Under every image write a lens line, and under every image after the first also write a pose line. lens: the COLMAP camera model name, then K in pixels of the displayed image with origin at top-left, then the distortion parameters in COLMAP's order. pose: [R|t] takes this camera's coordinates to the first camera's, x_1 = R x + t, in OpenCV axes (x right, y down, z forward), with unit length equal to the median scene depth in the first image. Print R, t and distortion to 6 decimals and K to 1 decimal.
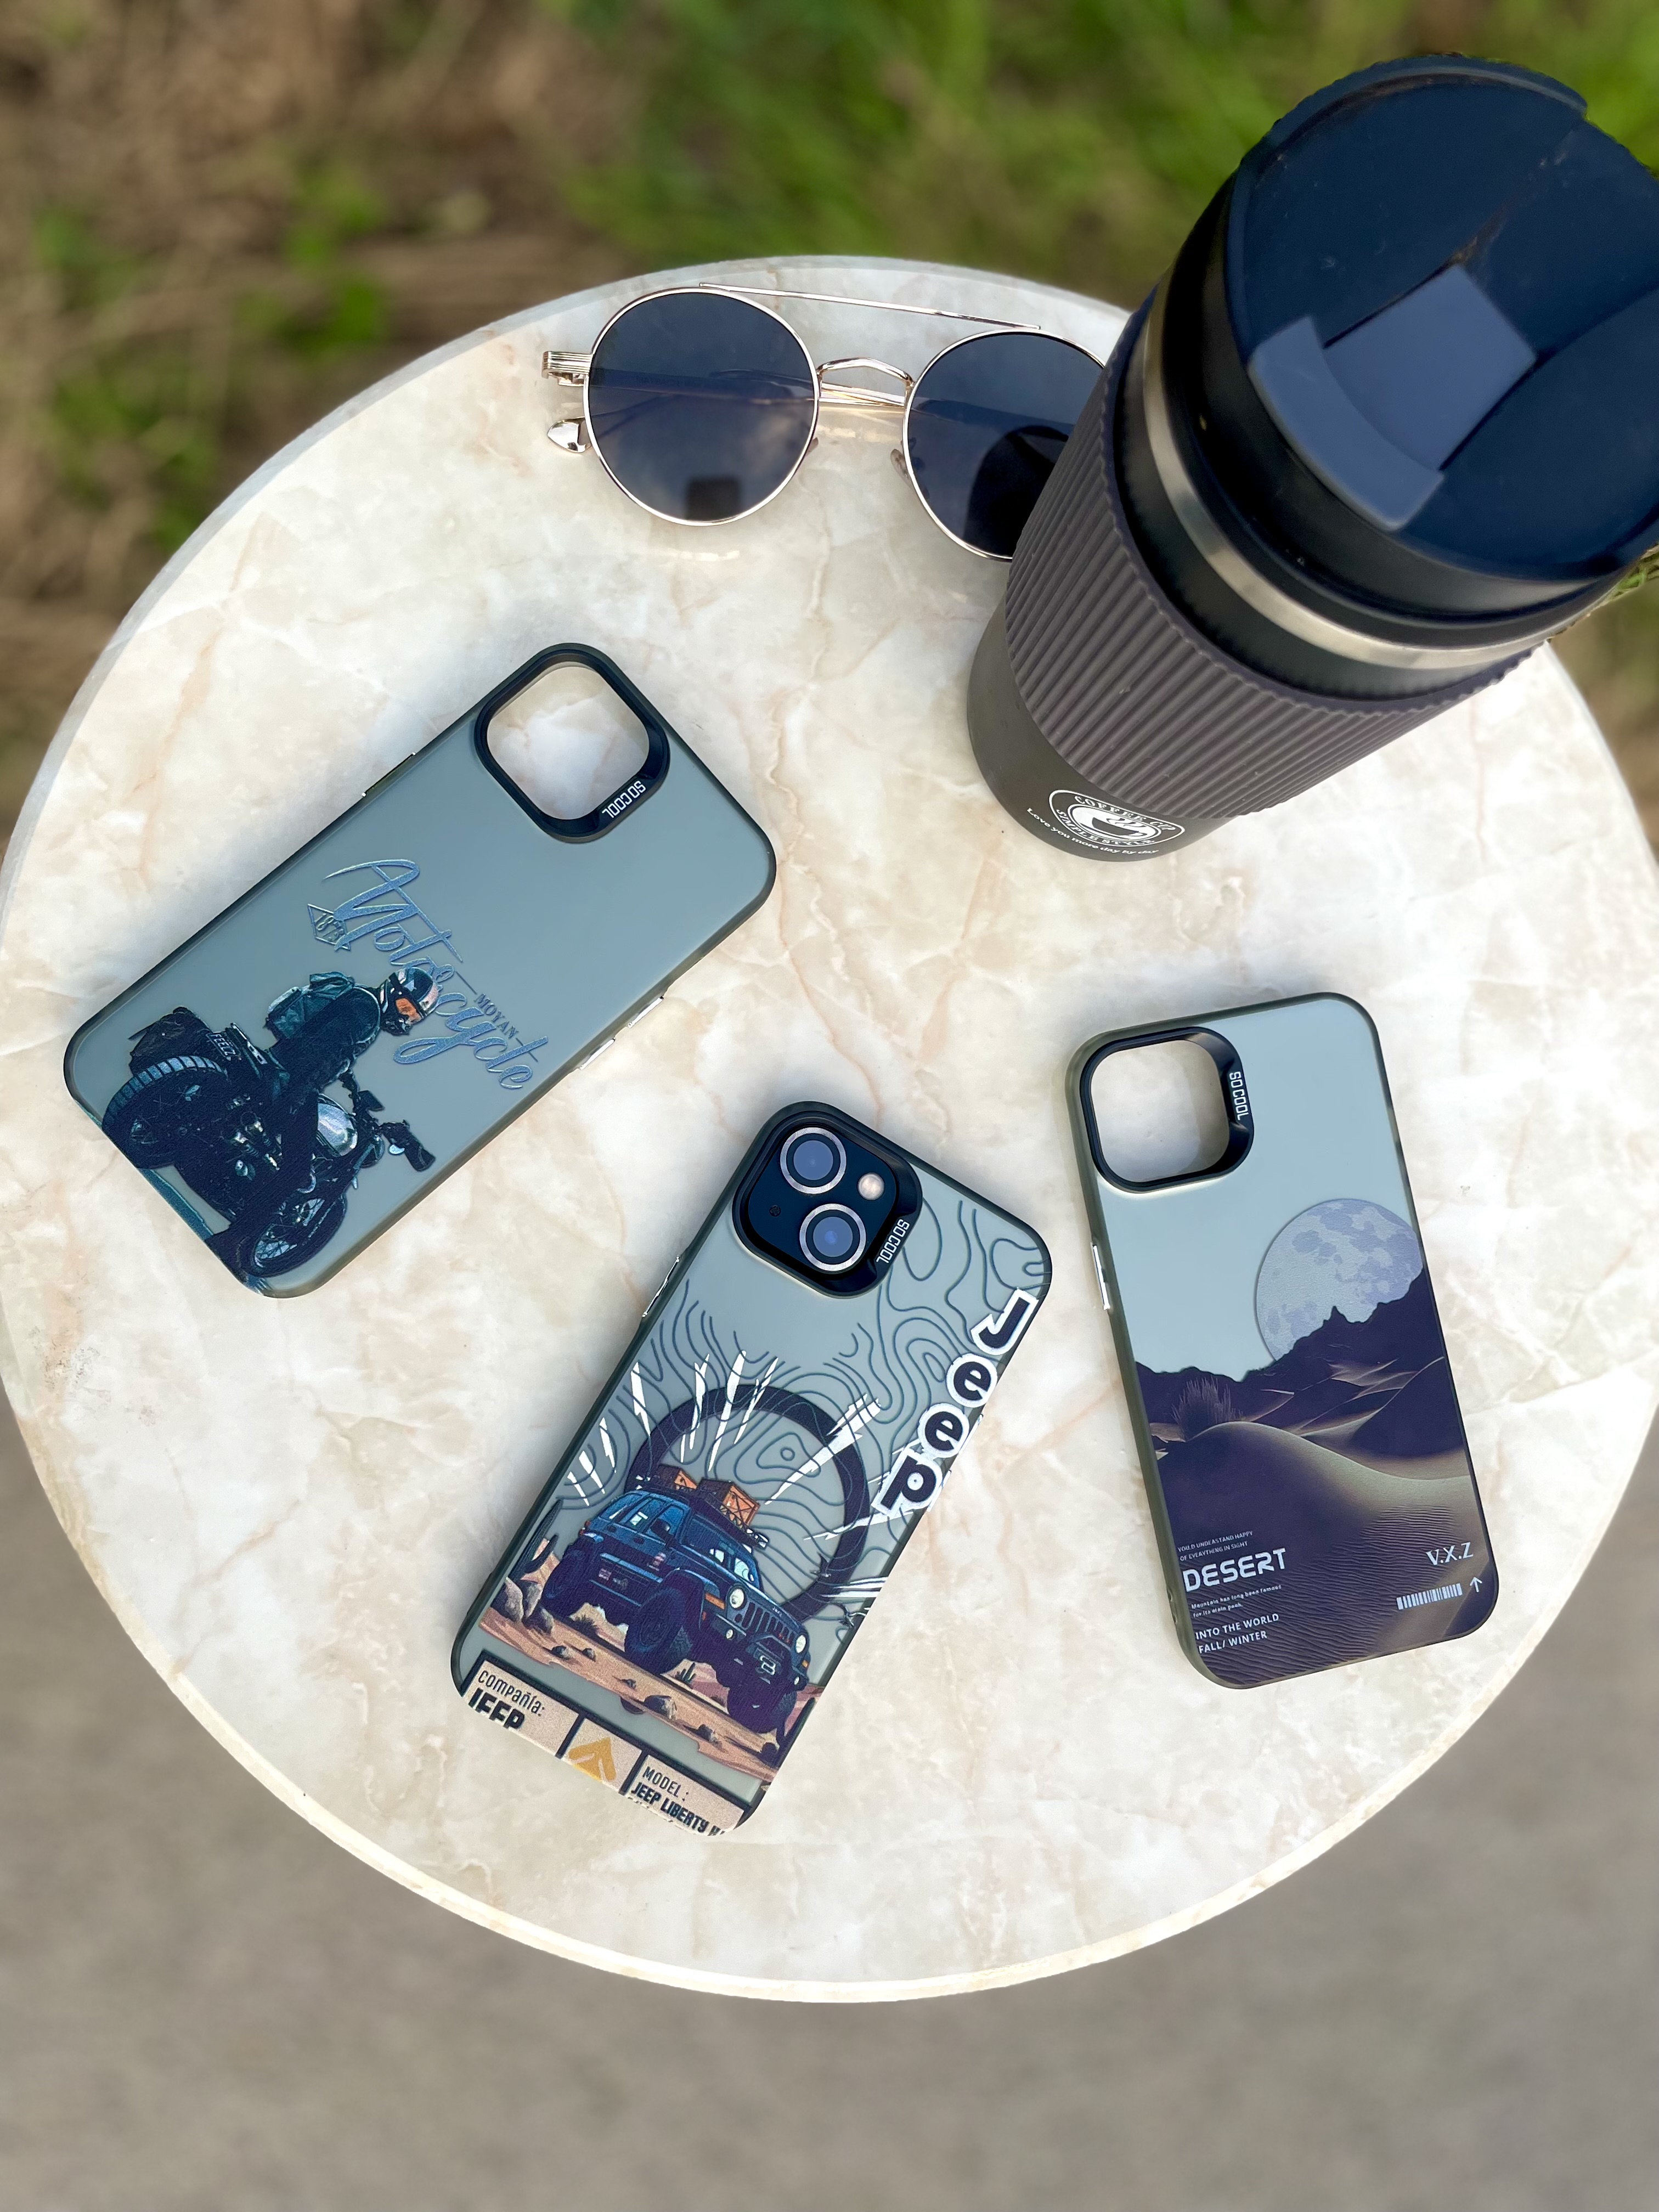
lens RADIAL K [[1681.3, 0, 829.5], [0, 1681.3, 1106.0], [0, 0, 1]] dist [0.089181, -0.128419]
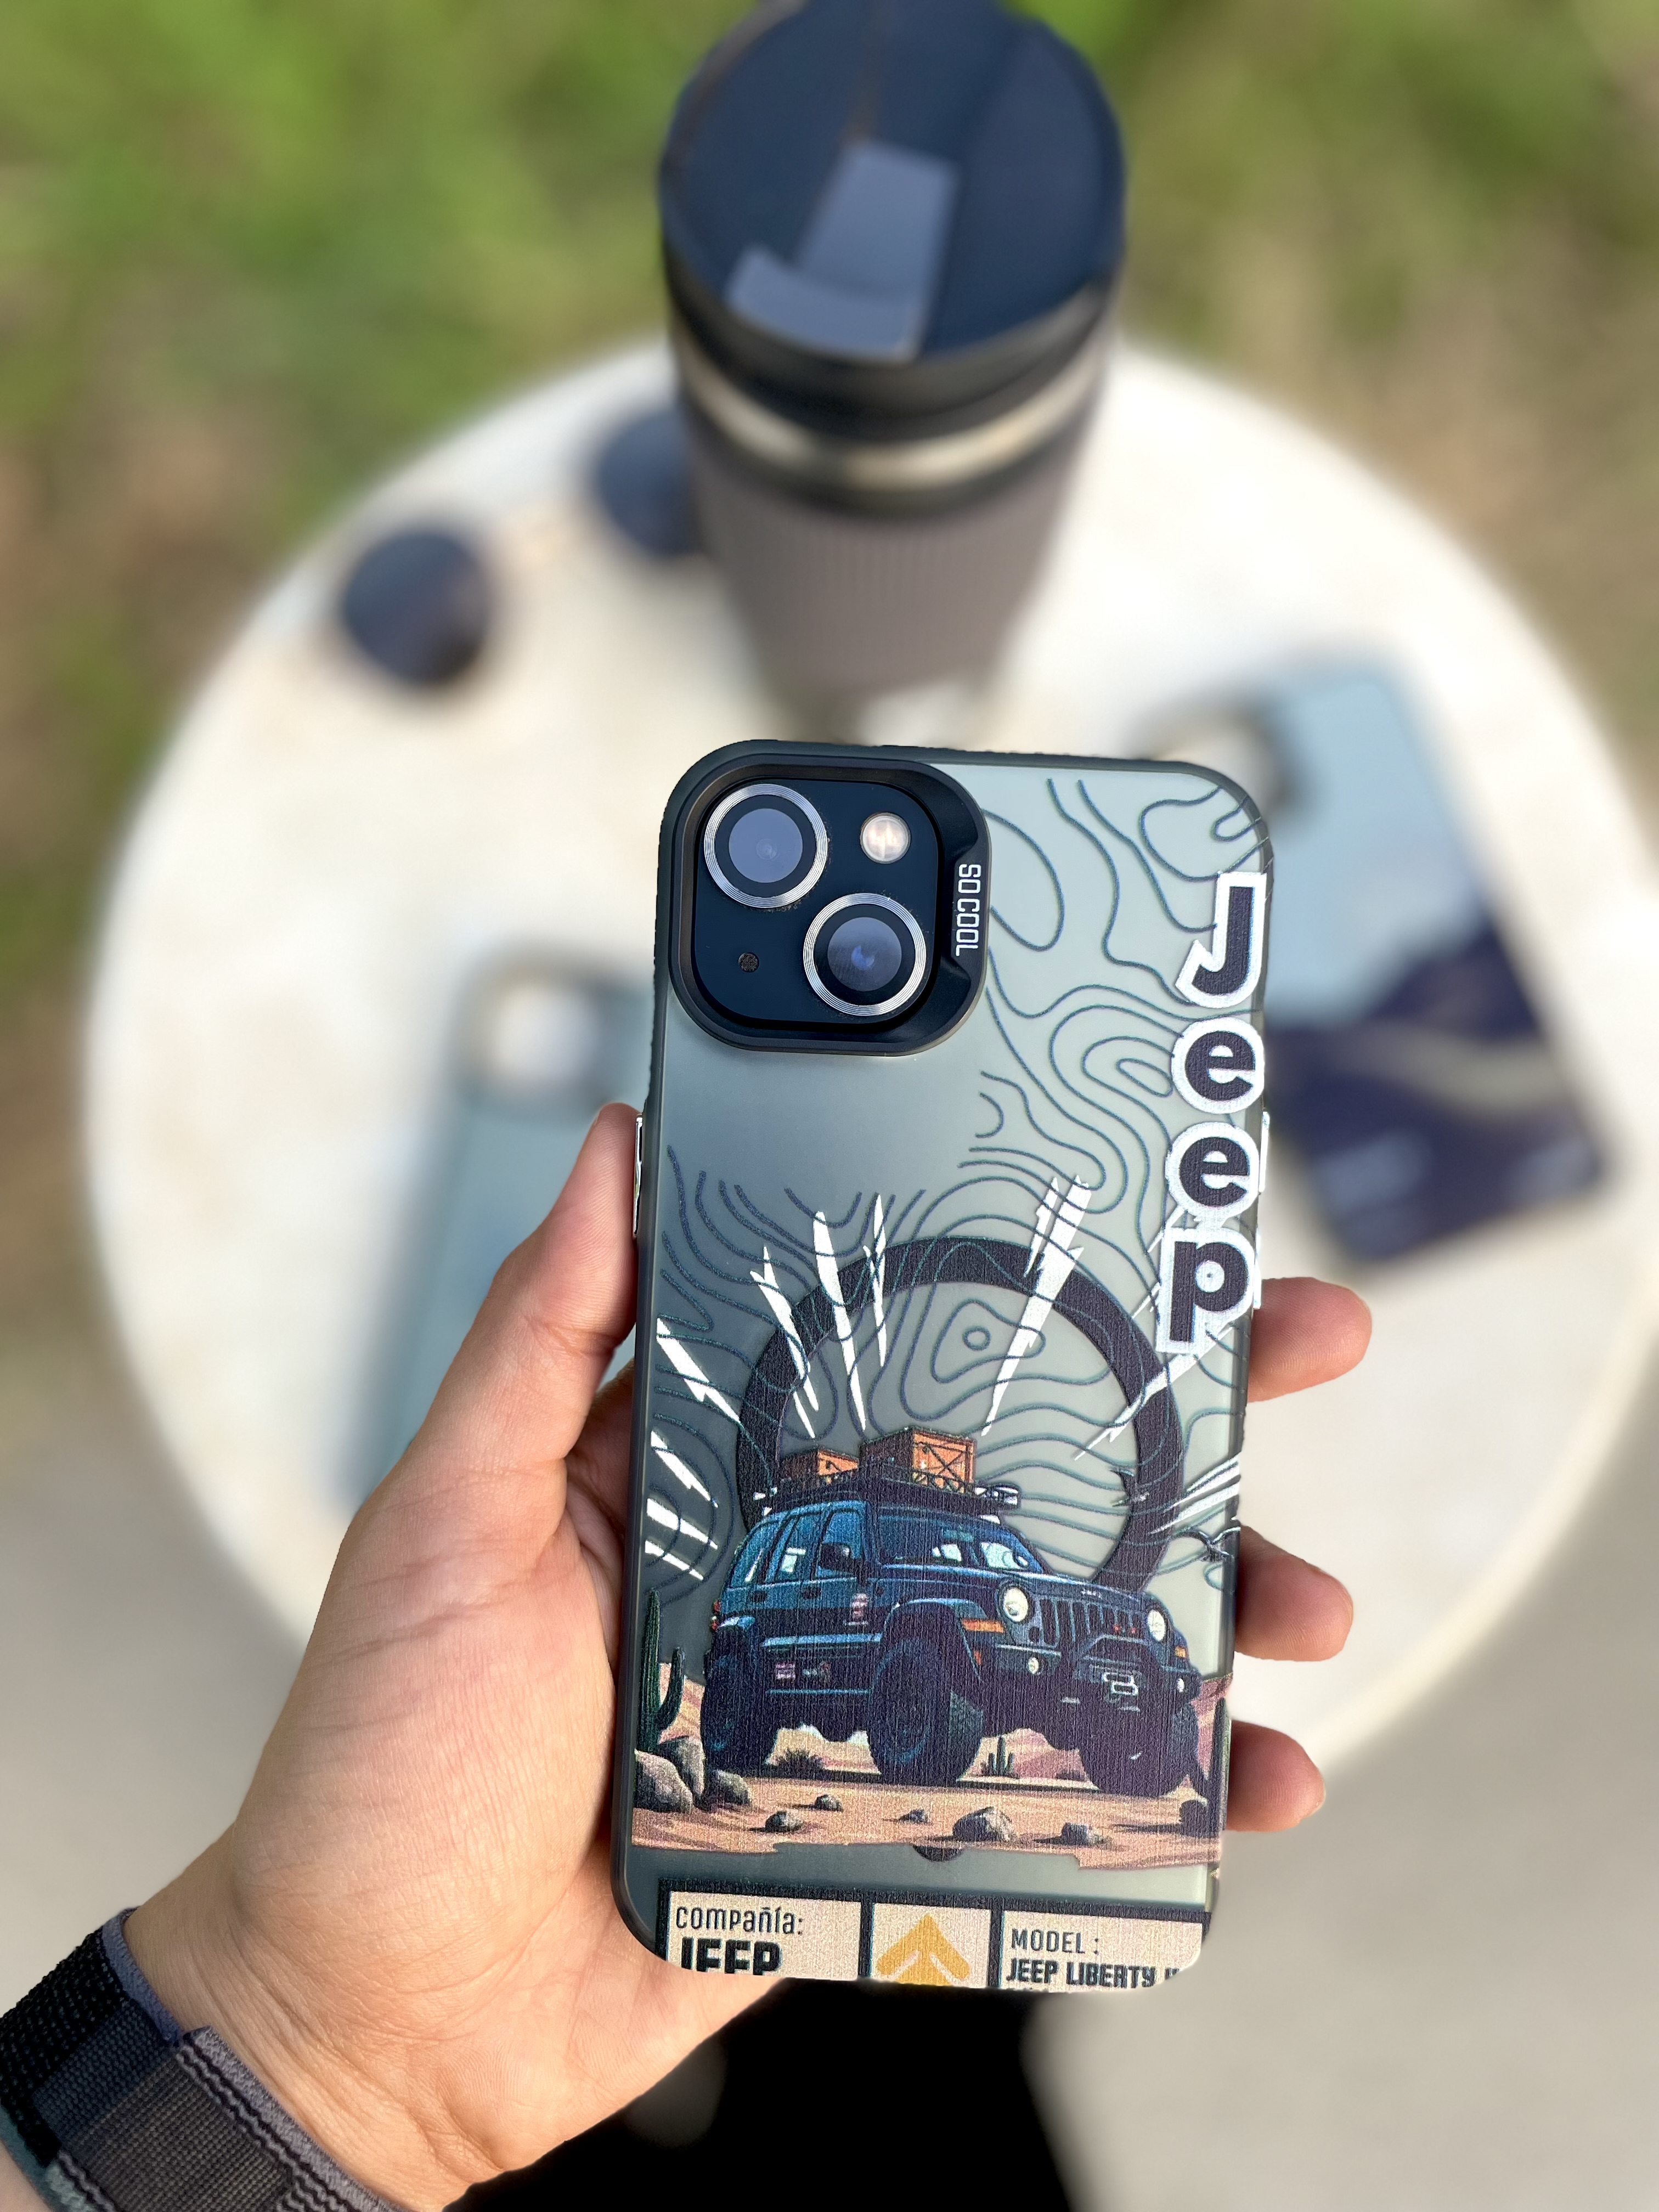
lens RADIAL K [[1681.3, 0, 829.5], [0, 1681.3, 1106.0], [0, 0, 1]] dist [0.089181, -0.128419]
pose [[0.876837, -0.463167, -0.128968, 0.039562], [0.474726, 0.876513, 0.079755, 0.073134], [0.076102, -0.131157, 0.988436, 0.464295]]
